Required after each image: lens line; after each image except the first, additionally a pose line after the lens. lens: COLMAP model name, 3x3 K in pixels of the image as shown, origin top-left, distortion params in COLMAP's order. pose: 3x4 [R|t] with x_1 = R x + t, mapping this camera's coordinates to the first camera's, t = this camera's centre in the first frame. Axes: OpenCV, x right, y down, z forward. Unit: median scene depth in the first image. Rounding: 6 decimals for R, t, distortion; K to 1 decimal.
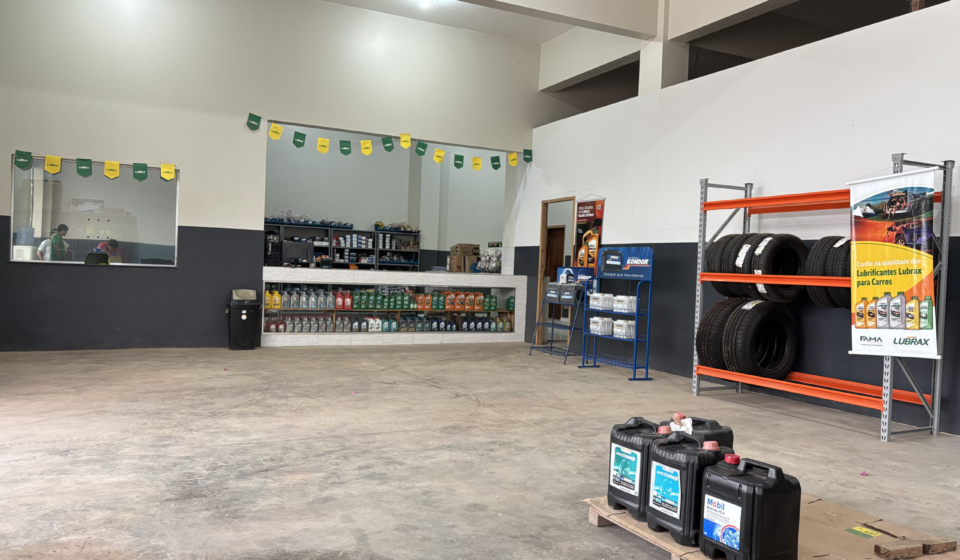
lens RADIAL K [[717.4, 0, 480.0], [0, 717.4, 280.0], [0, 0, 1]] dist [0.007326, 0.000884]
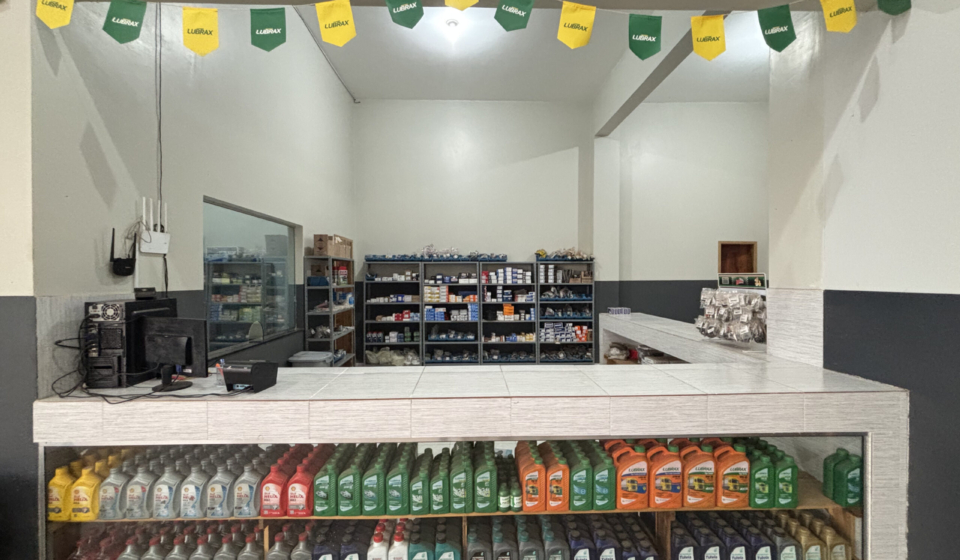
lens RADIAL K [[385.4, 0, 480.0], [0, 385.4, 280.0], [0, 0, 1]] dist [0.001558, 0.000087]
pose [[0.905860, -0.041275, -0.421562, -0.028697], [0.035972, 0.999142, -0.020527, -0.060899], [0.422047, 0.003430, 0.906567, 0.860861]]
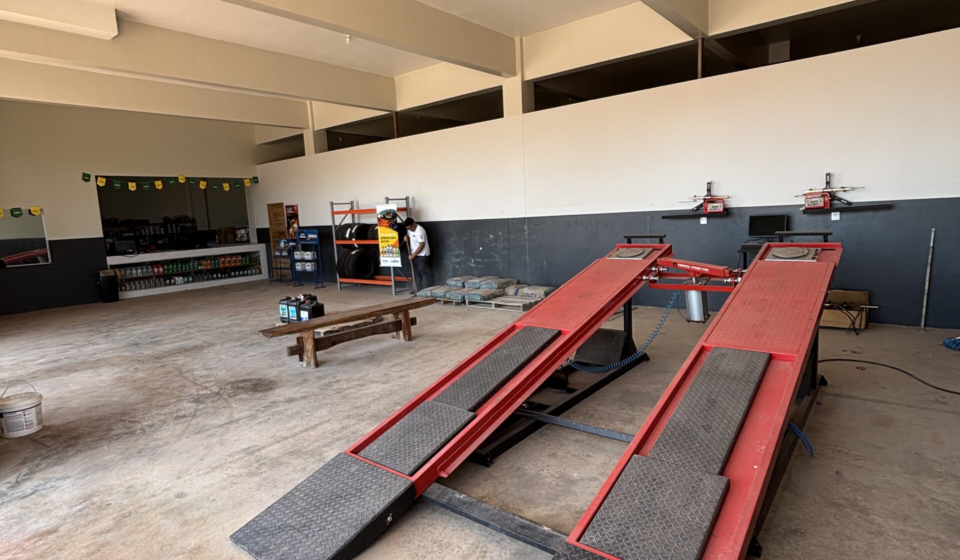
lens RADIAL K [[523.9, 0, 514.4], [0, 523.9, 280.1], [0, 0, 1]] dist [-0.042661, -0.000058]
pose [[0.885379, -0.137364, 0.444112, 0.030232], [0.085304, 0.987131, 0.135259, -0.044177], [-0.456977, -0.081871, 0.885703, -0.578947]]
